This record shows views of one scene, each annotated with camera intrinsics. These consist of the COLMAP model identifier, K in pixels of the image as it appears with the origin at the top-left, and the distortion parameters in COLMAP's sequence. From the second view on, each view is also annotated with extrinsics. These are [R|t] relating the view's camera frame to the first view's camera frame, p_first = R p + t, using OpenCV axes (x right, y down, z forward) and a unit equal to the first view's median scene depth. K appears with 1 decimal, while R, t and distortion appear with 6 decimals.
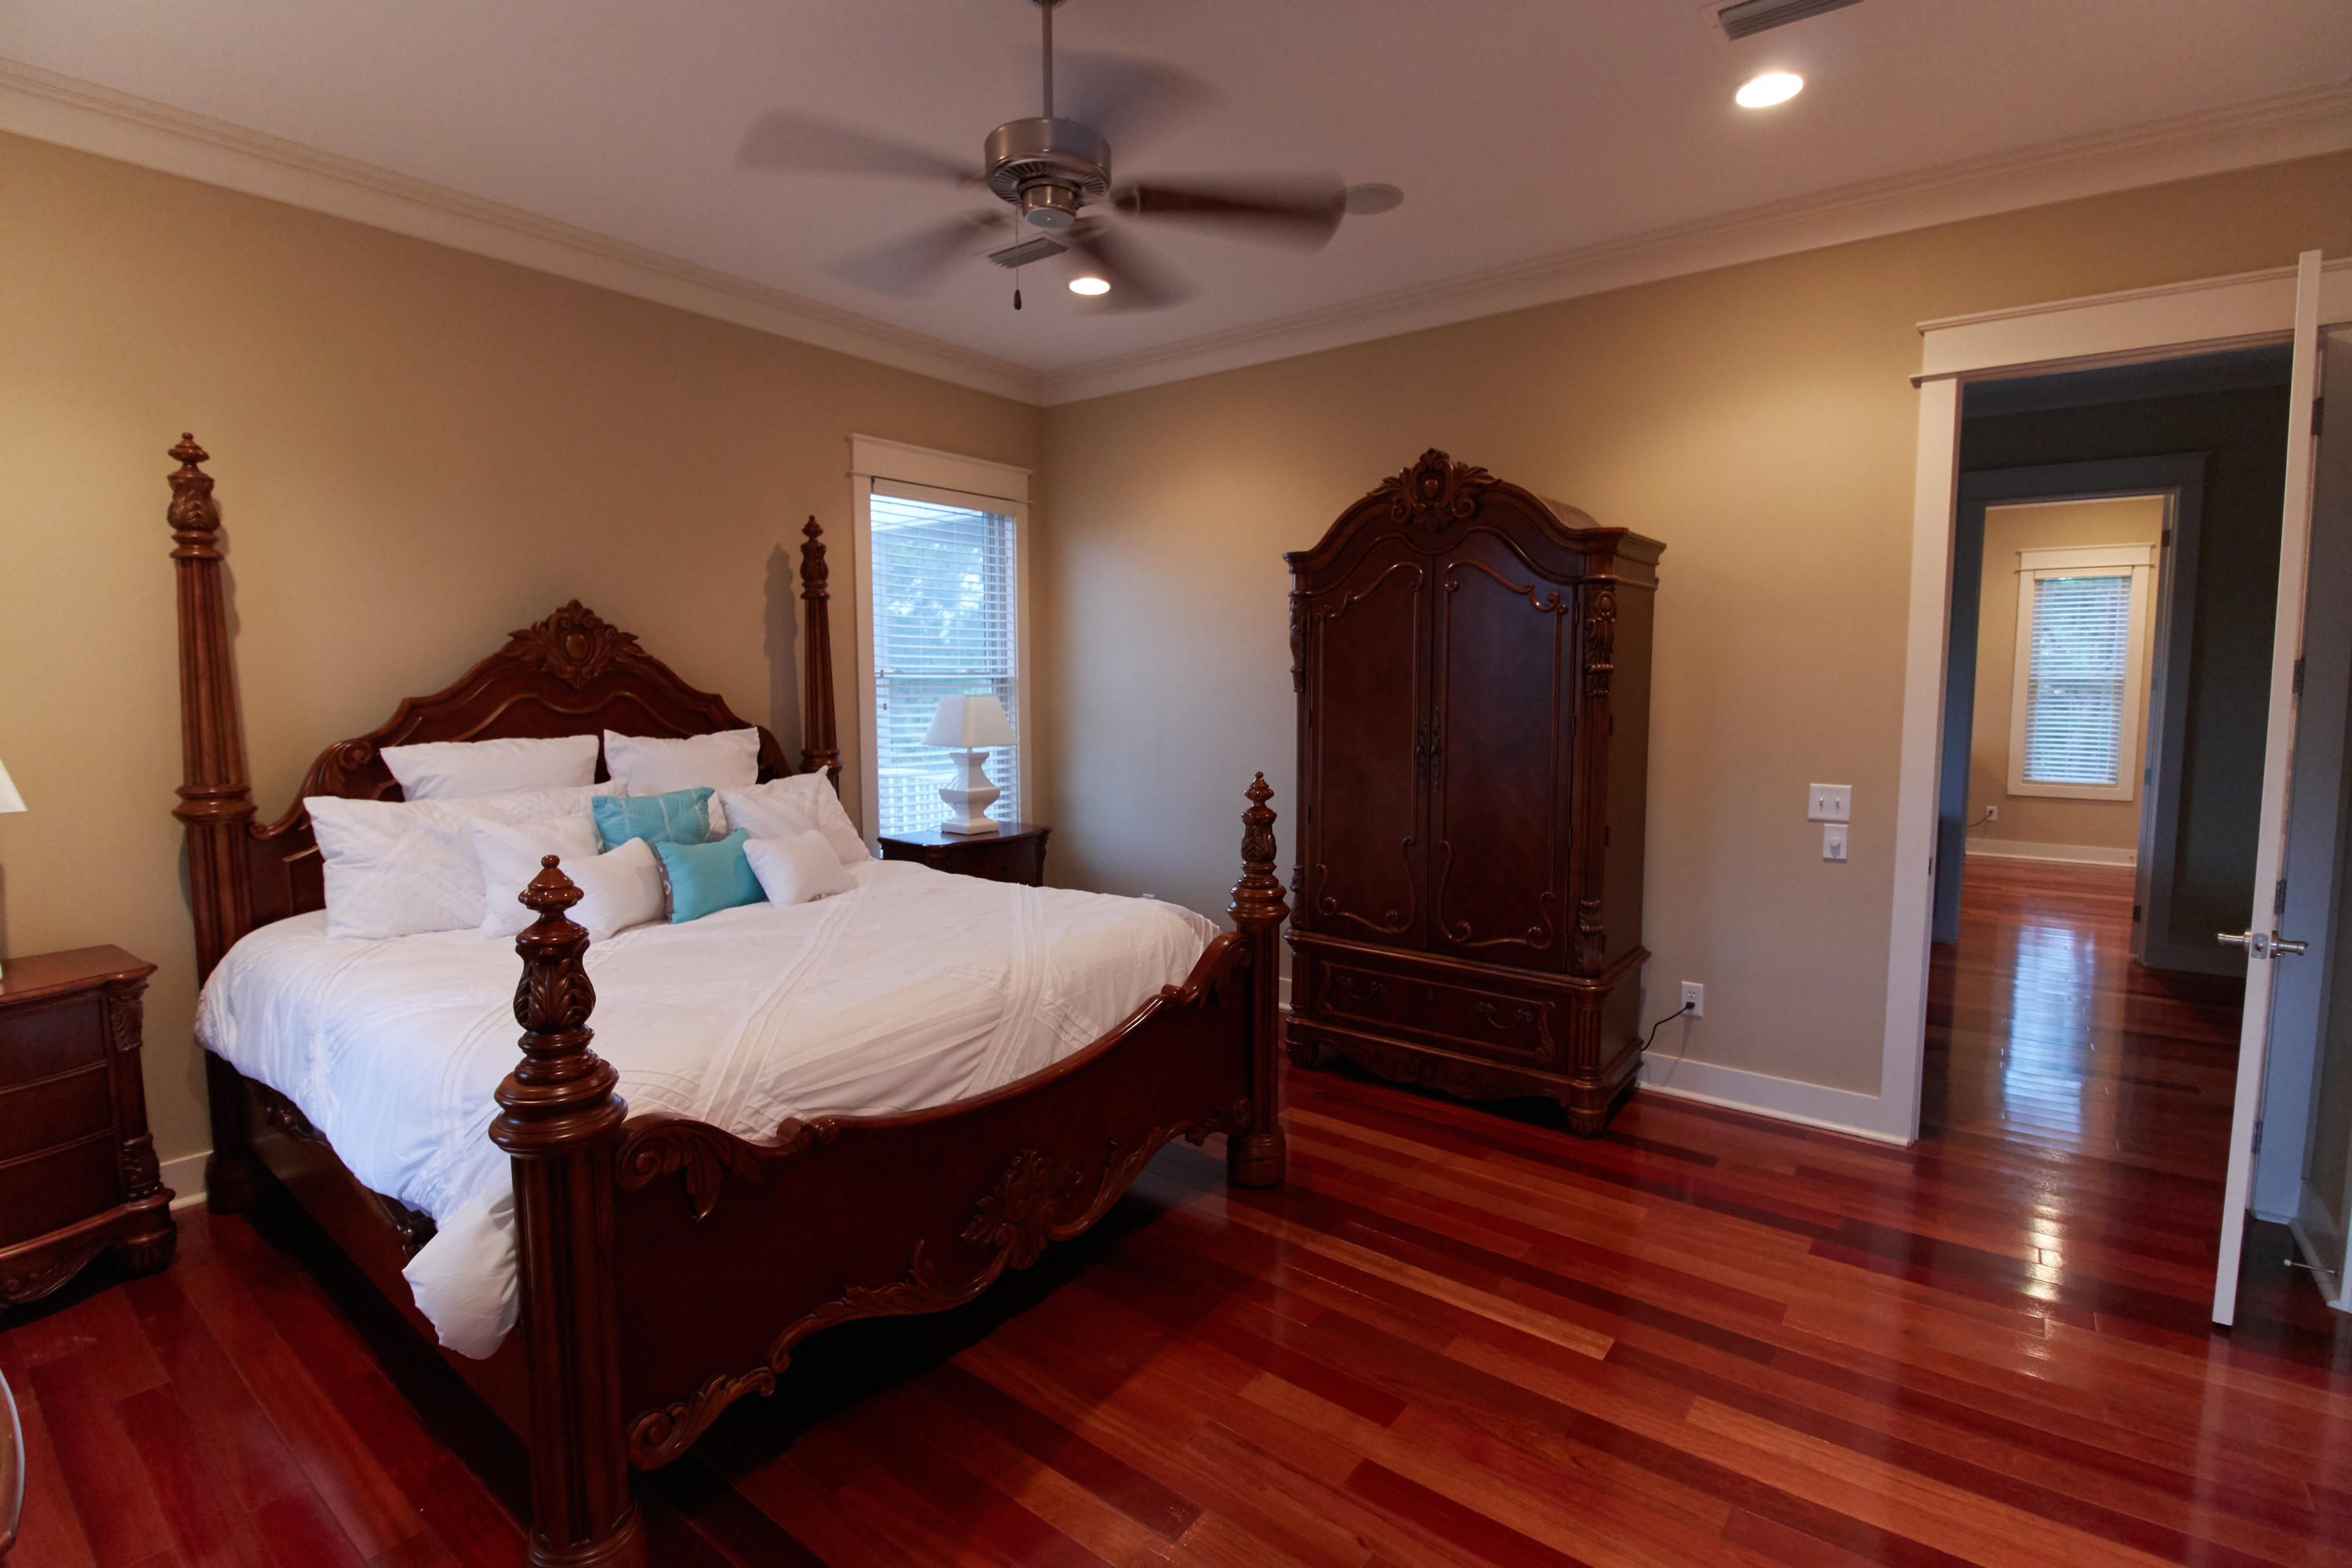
lens RADIAL K [[1082.2, 0, 1173.3], [0, 1082.2, 773.2], [0, 0, 1]] dist [-0.004144, -0.000478]
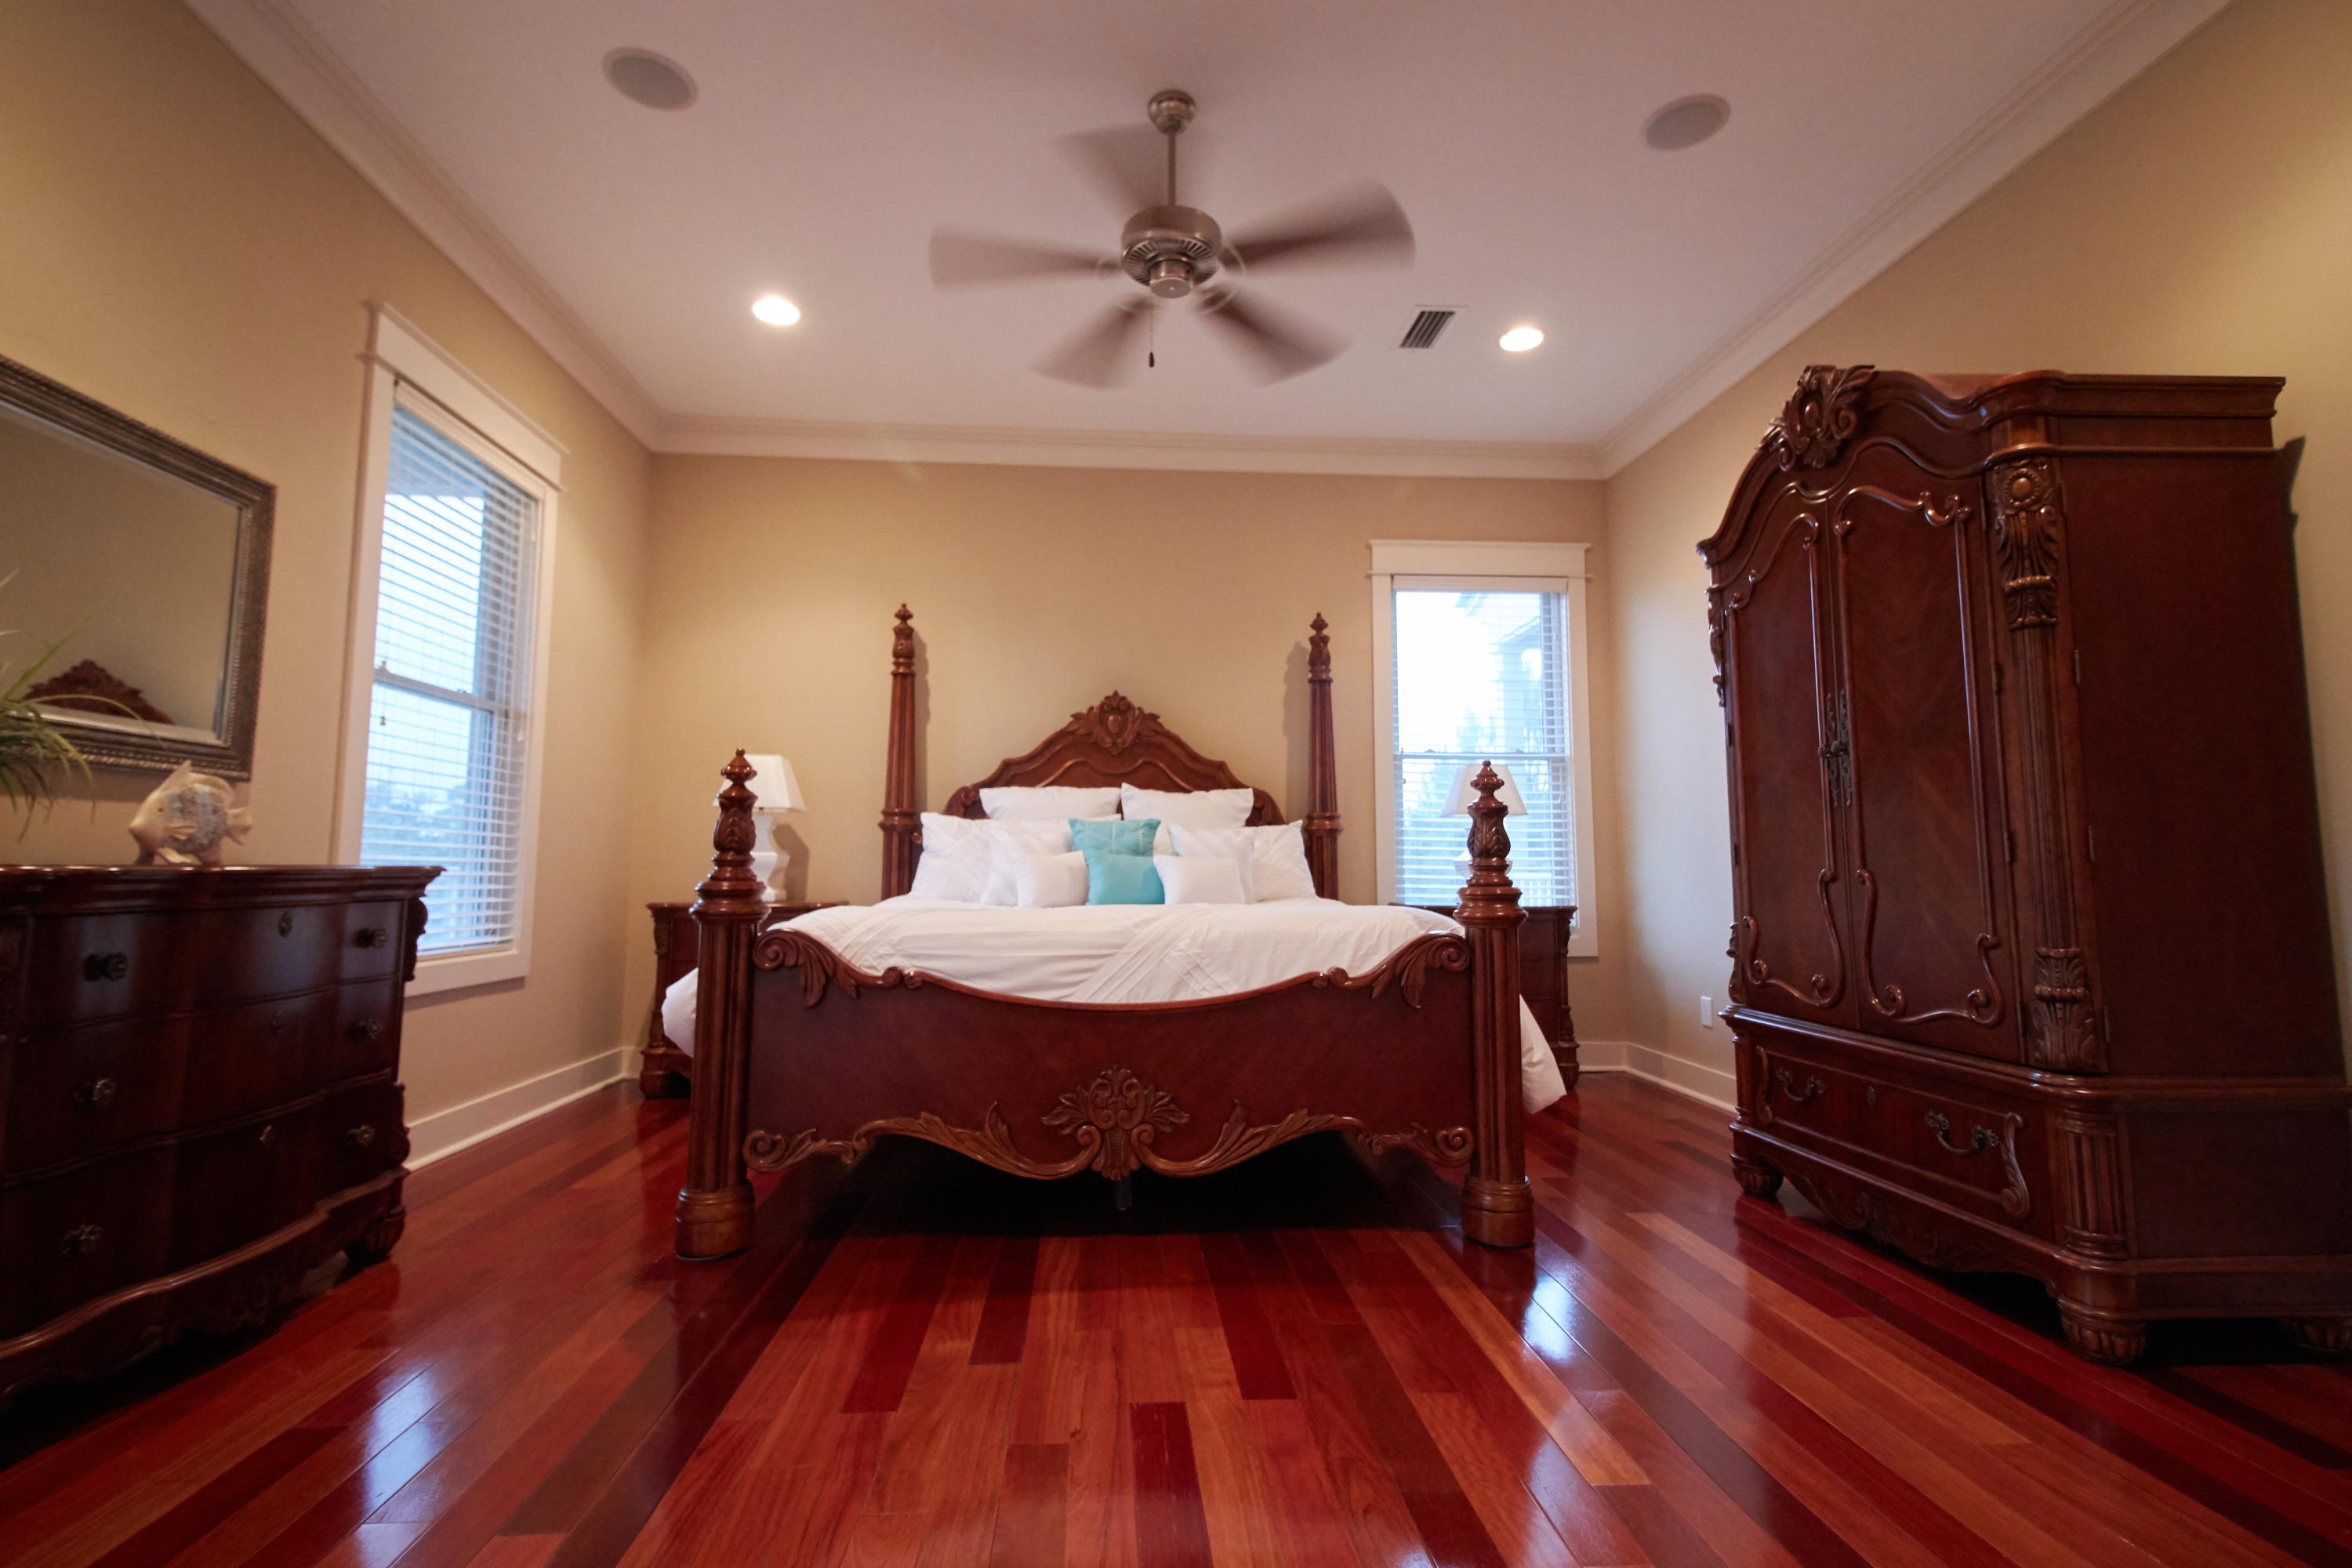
lens RADIAL K [[1082.2, 0, 1170.2], [0, 1082.2, 777.5], [0, 0, 1]] dist [-0.004144, -0.000478]
pose [[0.650969, -0.067234, -0.756121, 0.516673], [-0.072066, 0.986097, -0.149728, 0.147887], [0.755675, 0.151959, 0.637074, 0.195775]]
